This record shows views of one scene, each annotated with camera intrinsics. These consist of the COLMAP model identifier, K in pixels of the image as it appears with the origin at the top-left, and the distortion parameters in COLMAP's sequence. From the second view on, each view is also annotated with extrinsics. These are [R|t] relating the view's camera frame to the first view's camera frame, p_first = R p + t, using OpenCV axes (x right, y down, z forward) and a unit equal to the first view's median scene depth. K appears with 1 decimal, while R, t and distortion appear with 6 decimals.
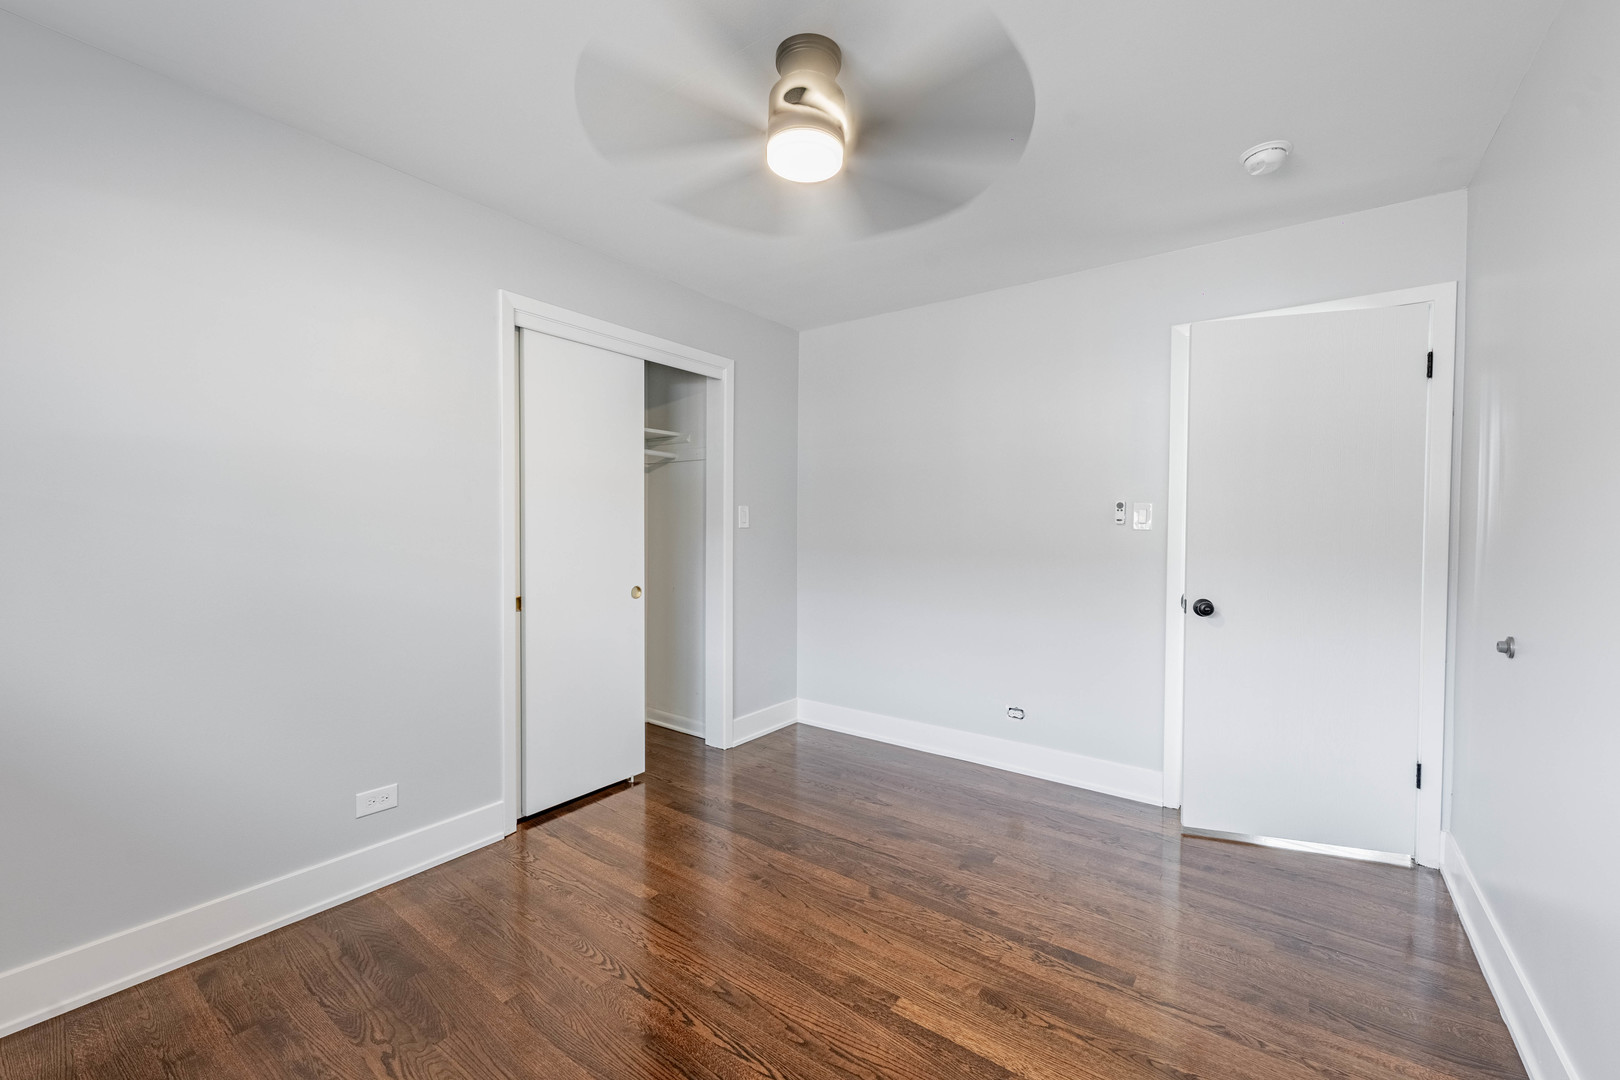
lens RADIAL K [[645.1, 0, 812.1], [0, 645.1, 533.2], [0, 0, 1]] dist [0.008022, -0.003966]
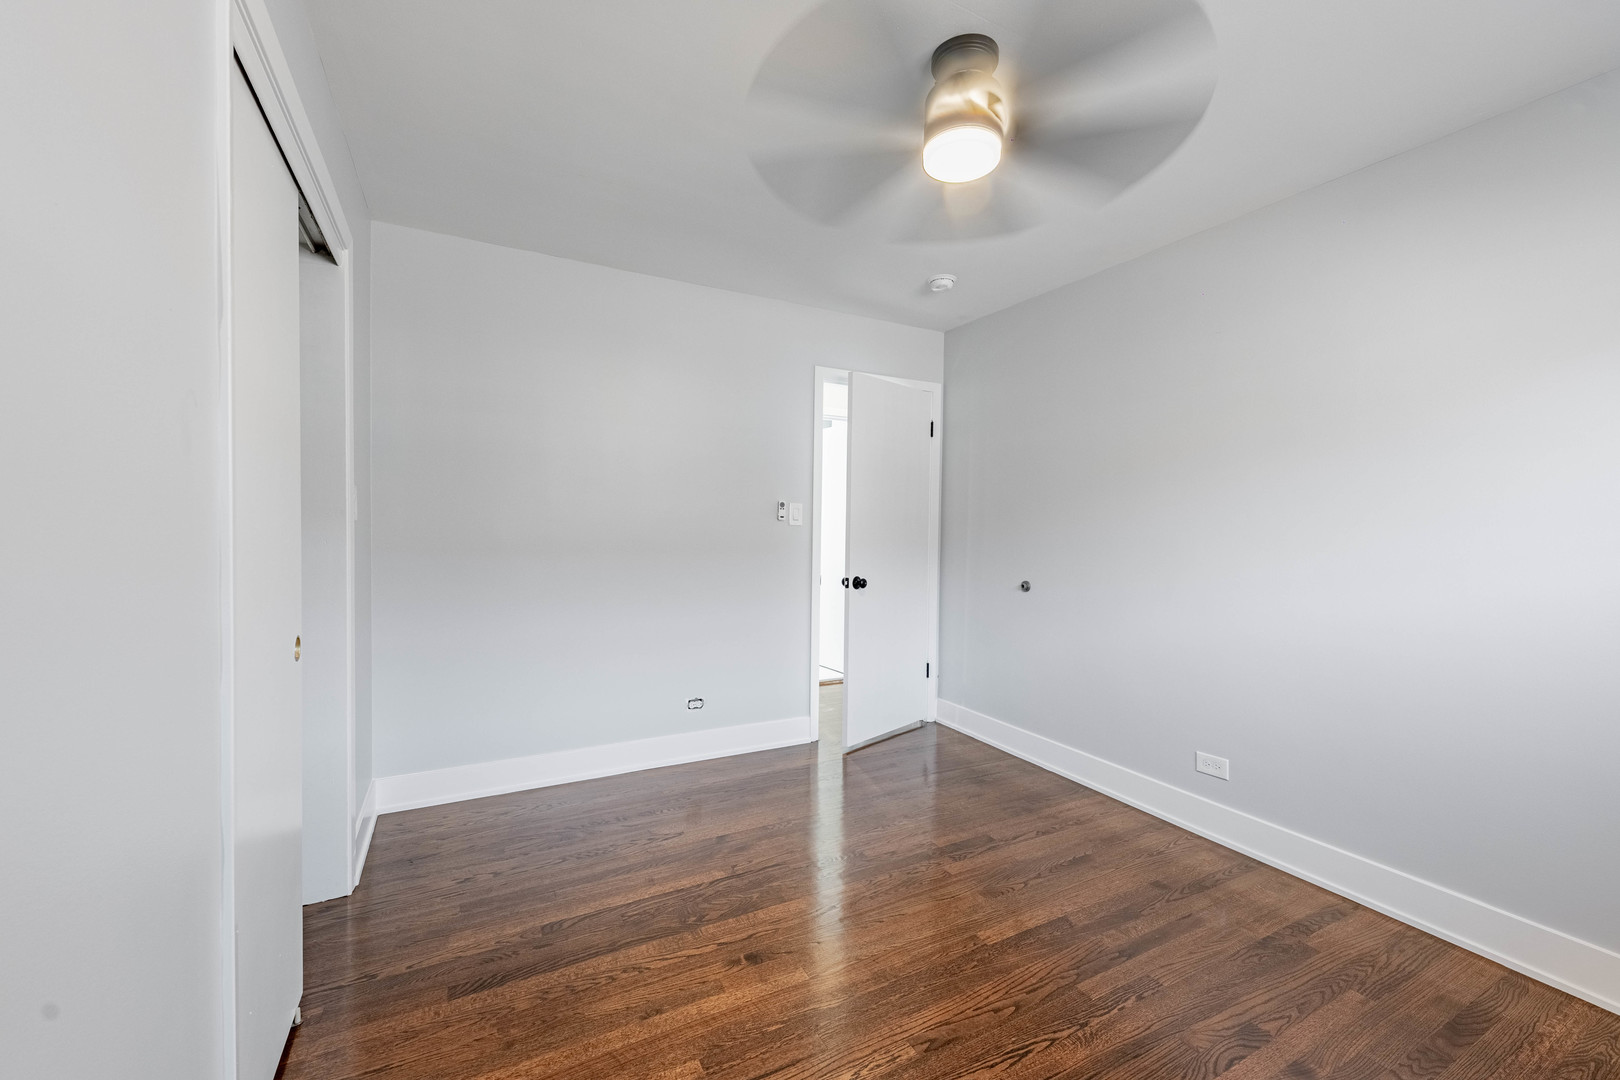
lens RADIAL K [[647.1, 0, 802.3], [0, 647.1, 533.5], [0, 0, 1]] dist [0.009251, 0.000026]
pose [[0.437729, -0.012193, 0.899024, -0.711454], [-0.002380, 0.999889, 0.014720, -0.008978], [-0.899104, -0.008583, 0.437651, 0.536555]]
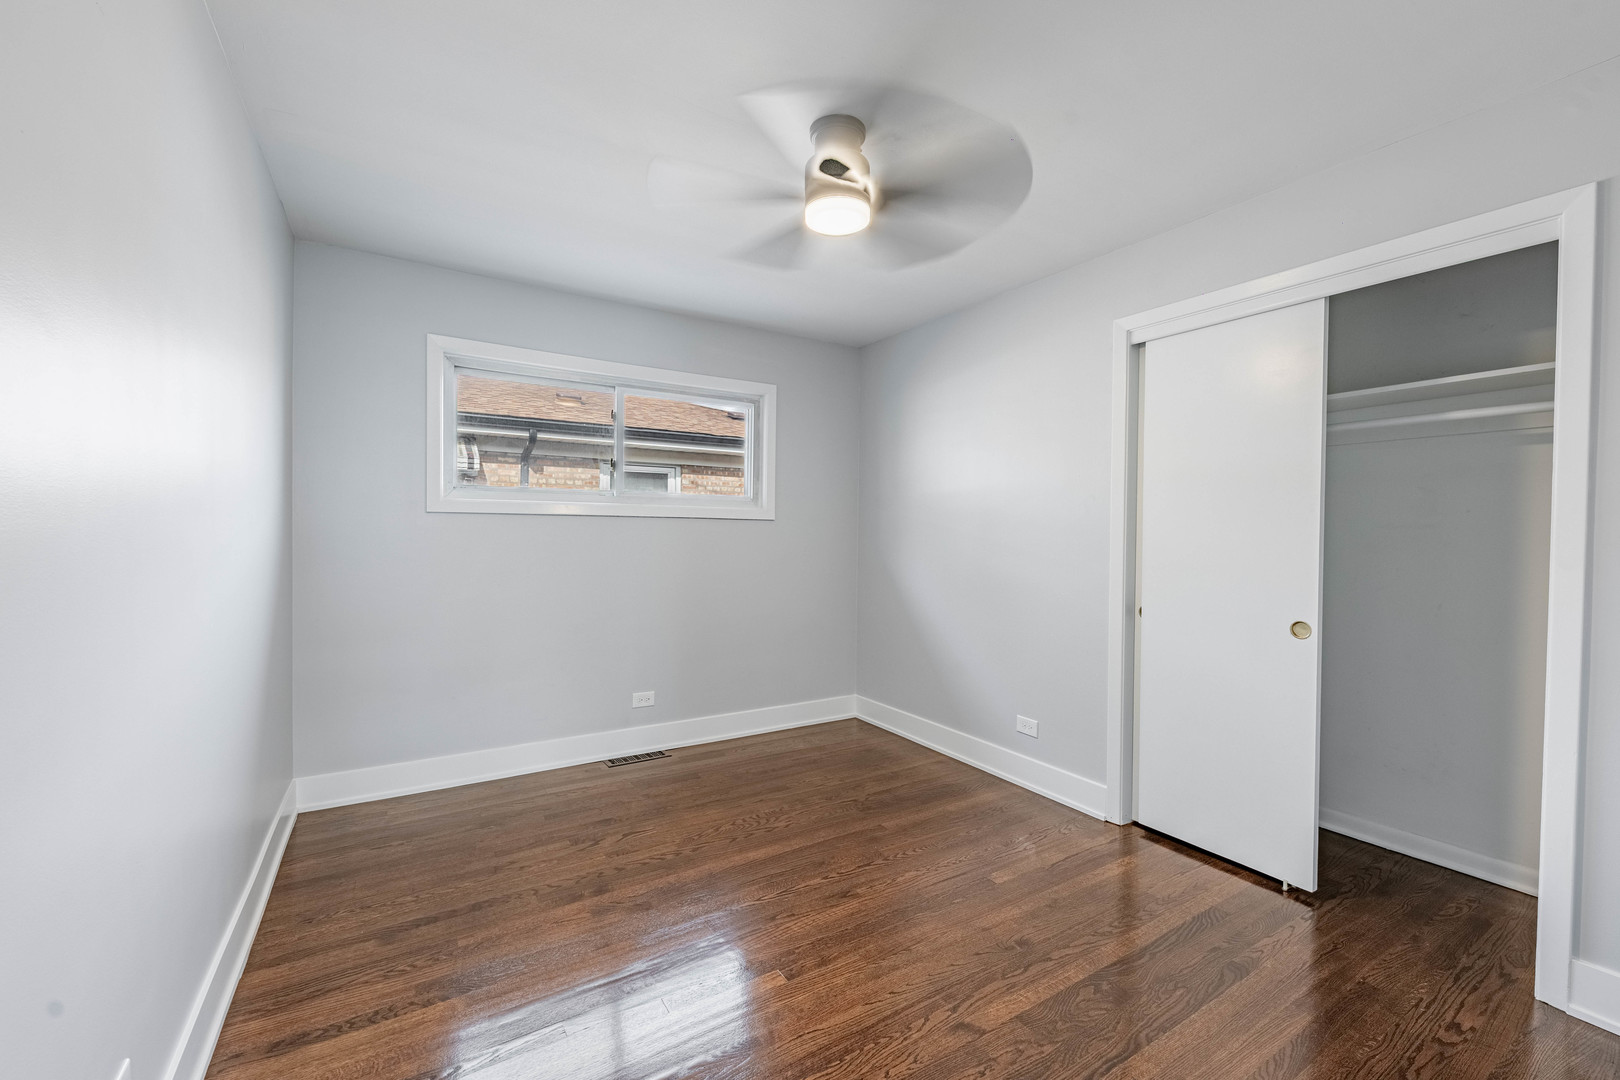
lens RADIAL K [[645.1, 0, 812.1], [0, 645.1, 533.2], [0, 0, 1]] dist [0.008022, -0.003966]
pose [[-0.362094, -0.007133, -0.932114, 0.758355], [-0.024377, 0.999701, 0.001820, -0.005073], [0.931823, 0.023381, -0.362160, 0.965658]]
